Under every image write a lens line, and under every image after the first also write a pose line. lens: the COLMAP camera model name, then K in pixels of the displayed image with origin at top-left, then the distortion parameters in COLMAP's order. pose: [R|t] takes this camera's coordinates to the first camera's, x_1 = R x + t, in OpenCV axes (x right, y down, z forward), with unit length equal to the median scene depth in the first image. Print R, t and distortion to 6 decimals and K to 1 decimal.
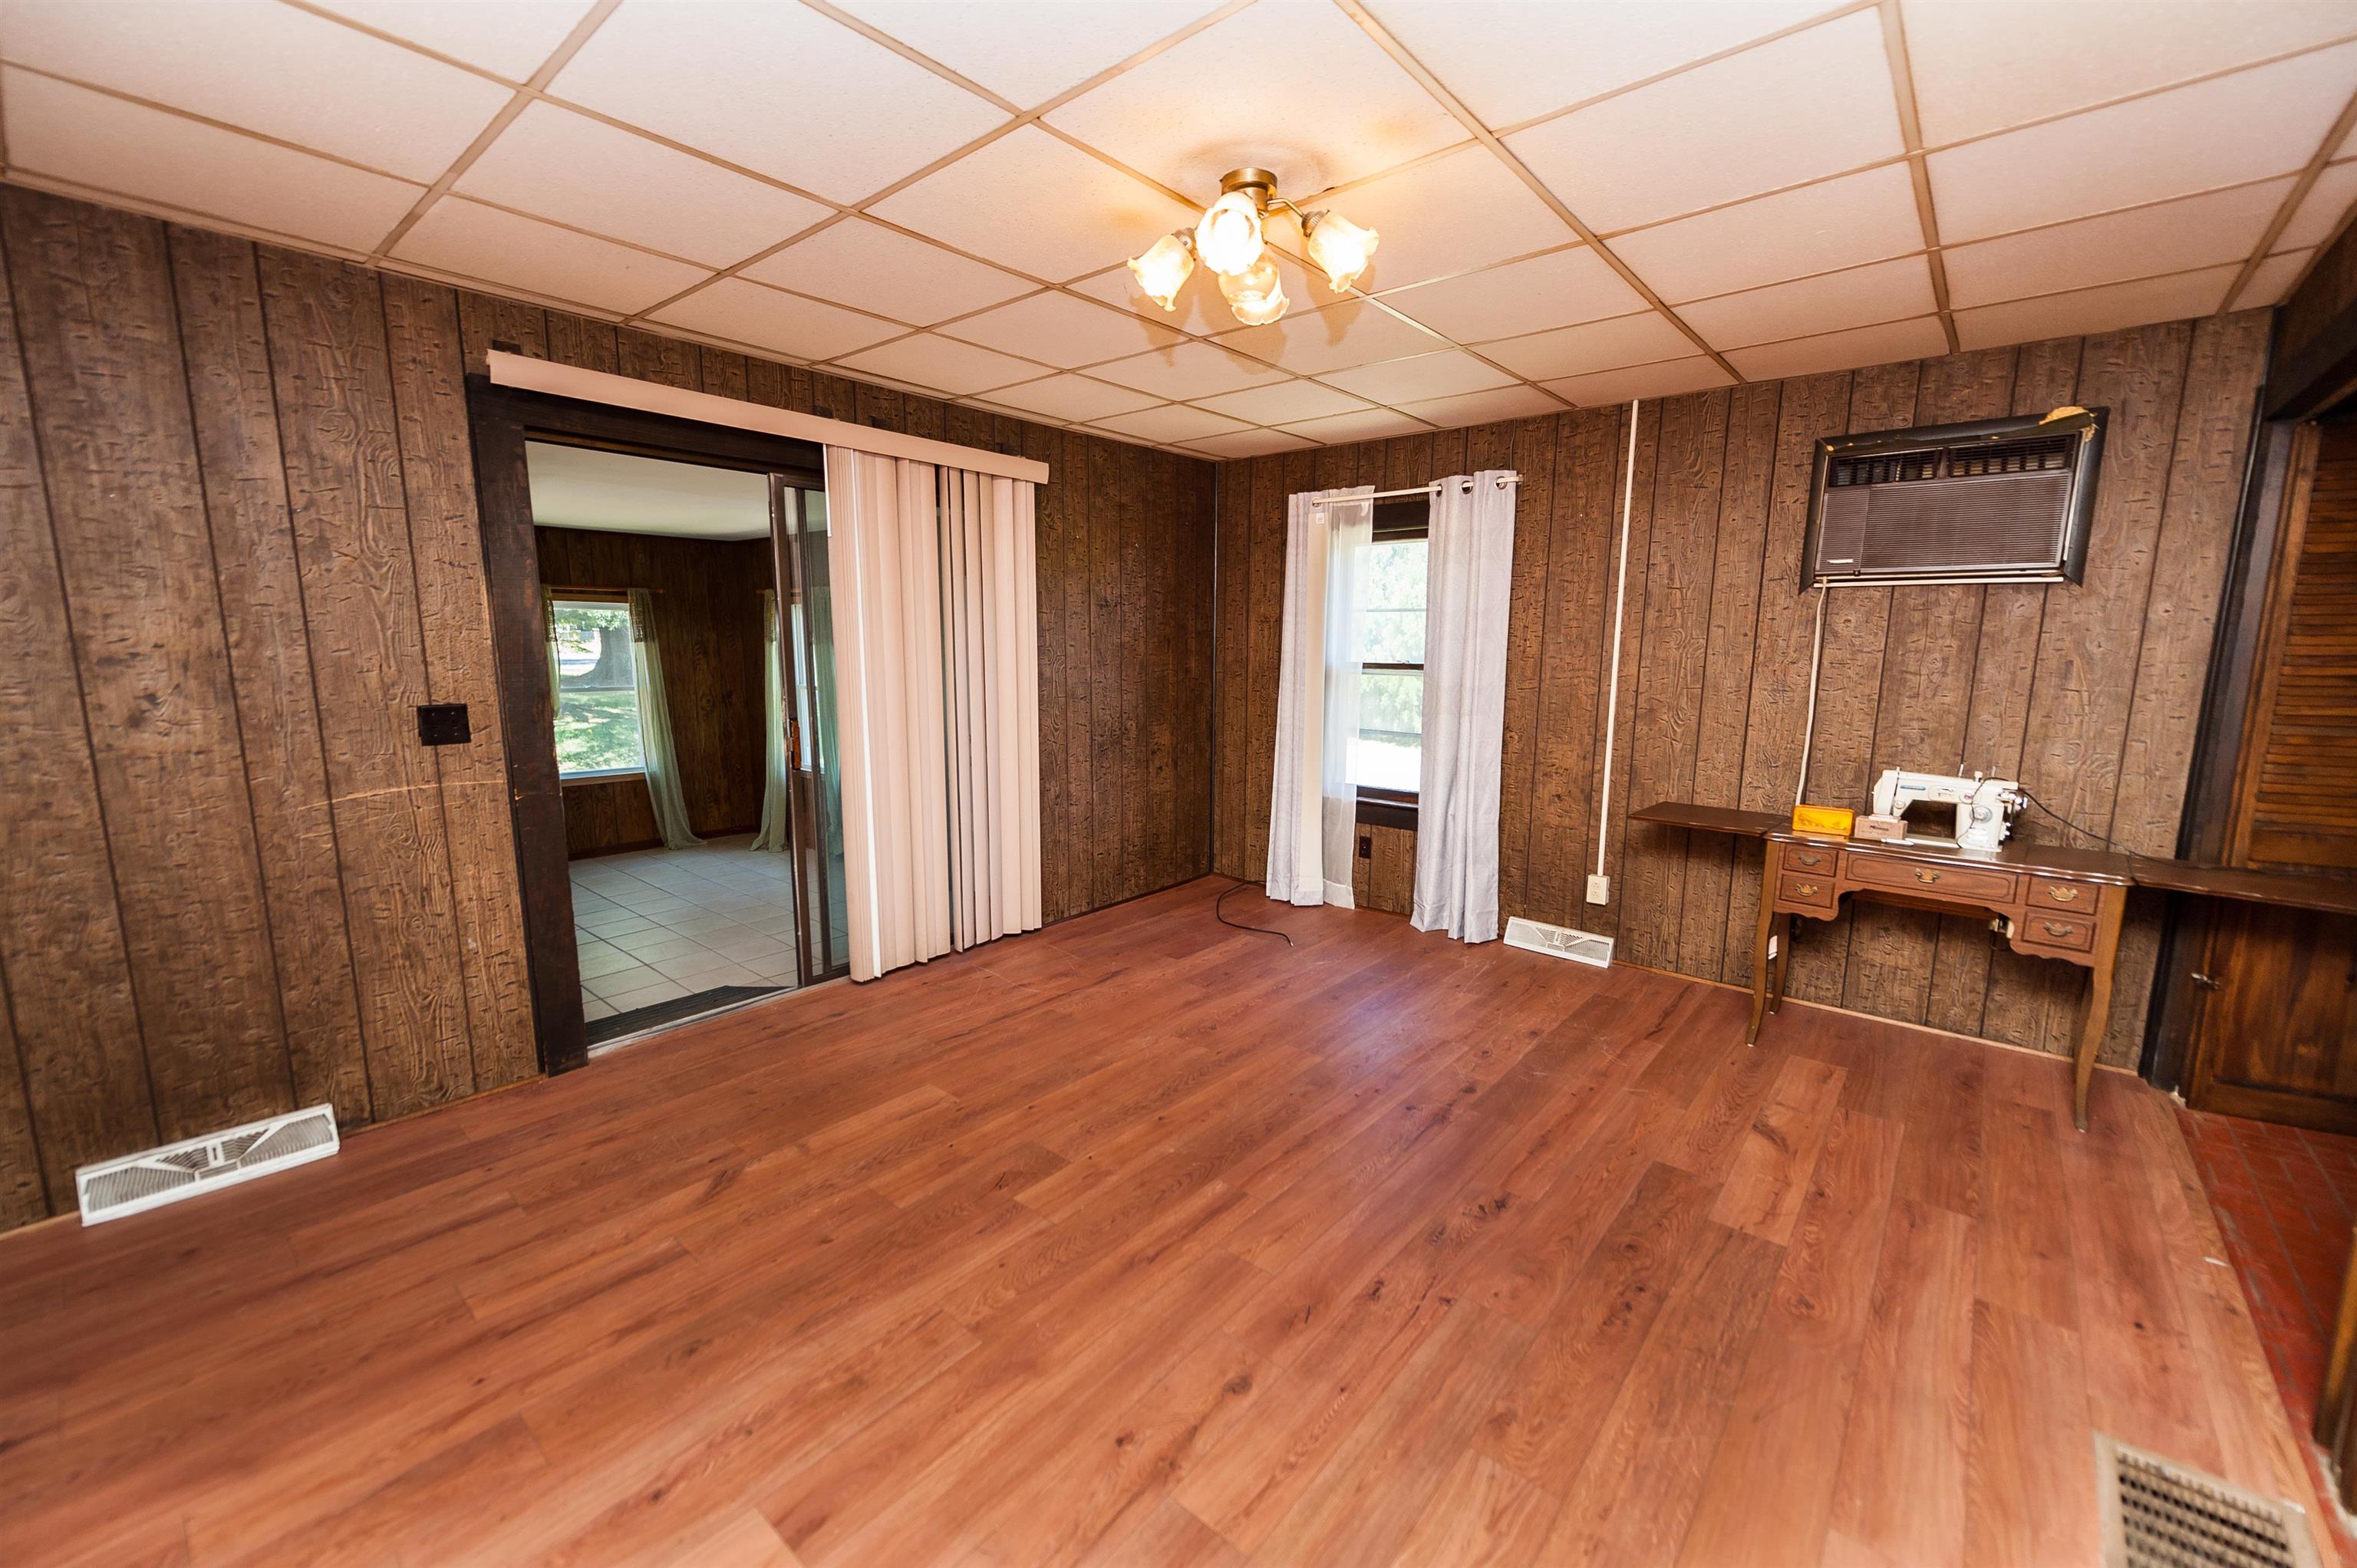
lens RADIAL K [[941.2, 0, 1172.2], [0, 941.2, 790.3], [0, 0, 1]] dist [0.008778, -0.003700]
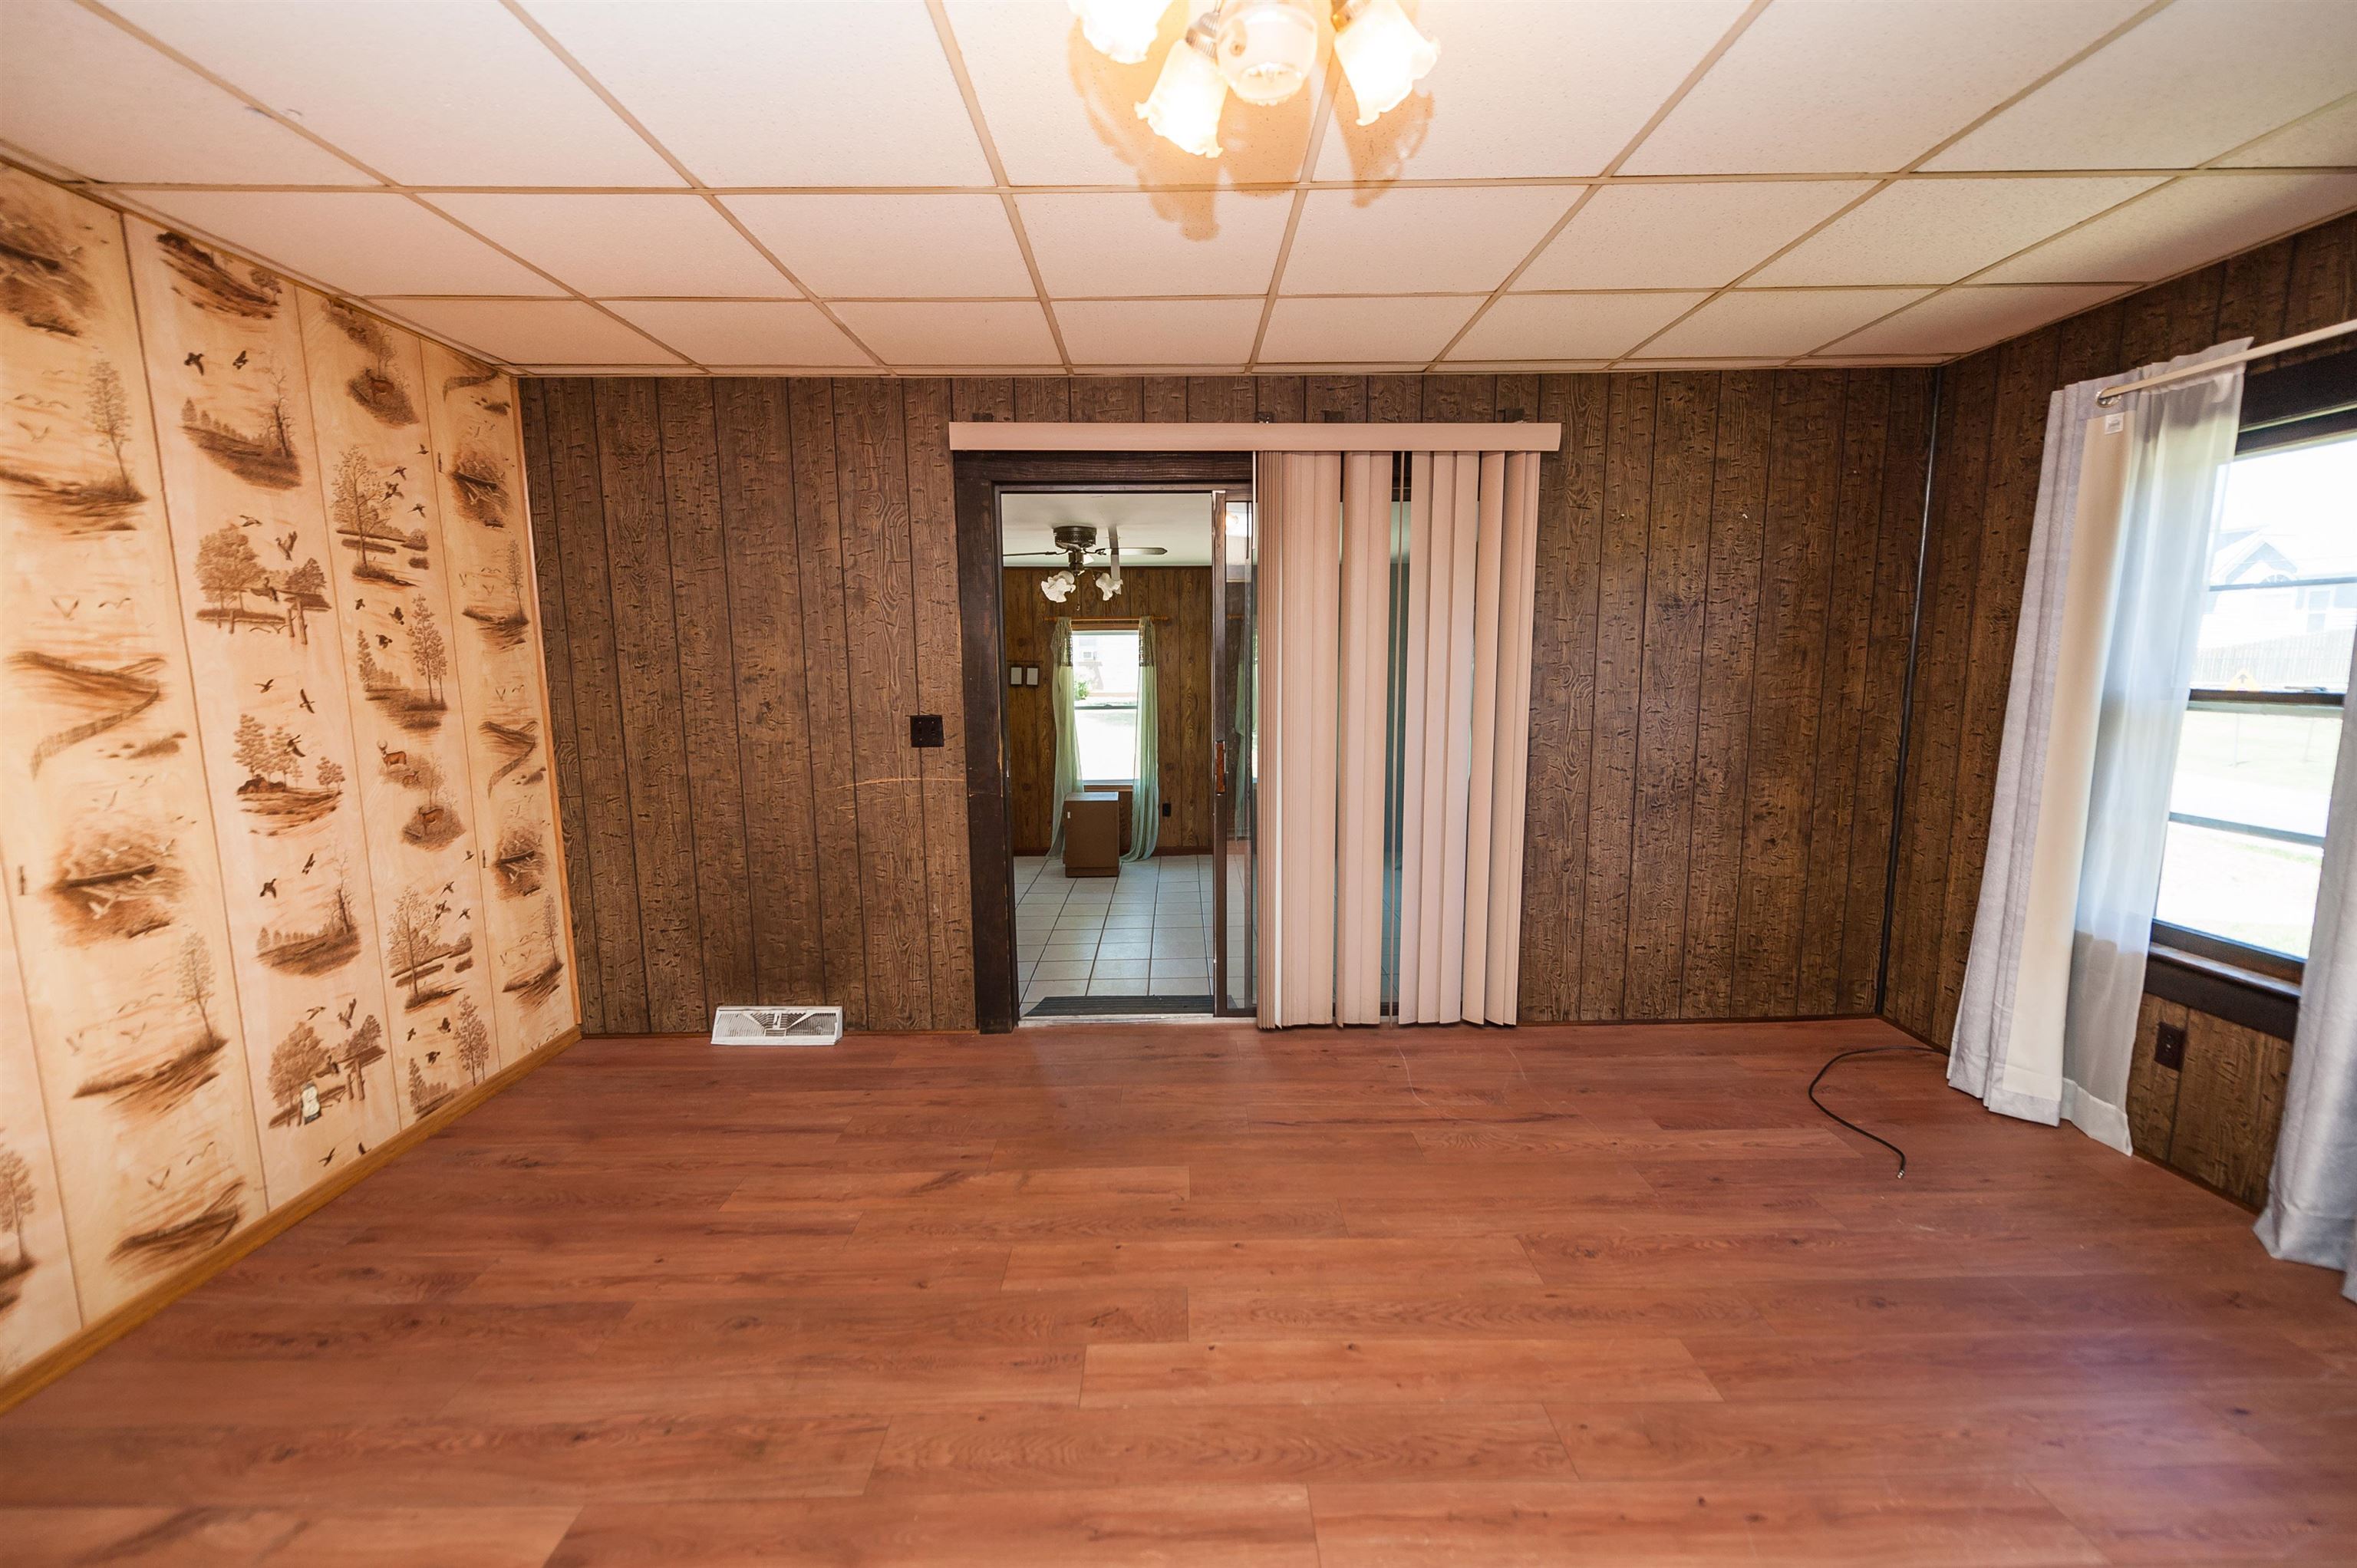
lens RADIAL K [[941.2, 0, 1182.8], [0, 941.2, 788.4], [0, 0, 1]] dist [0.008778, -0.003700]
pose [[0.660019, 0.091481, -0.745658, 0.295335], [-0.105987, 0.993970, 0.028132, -0.049793], [0.743735, 0.060463, 0.665734, 0.324839]]
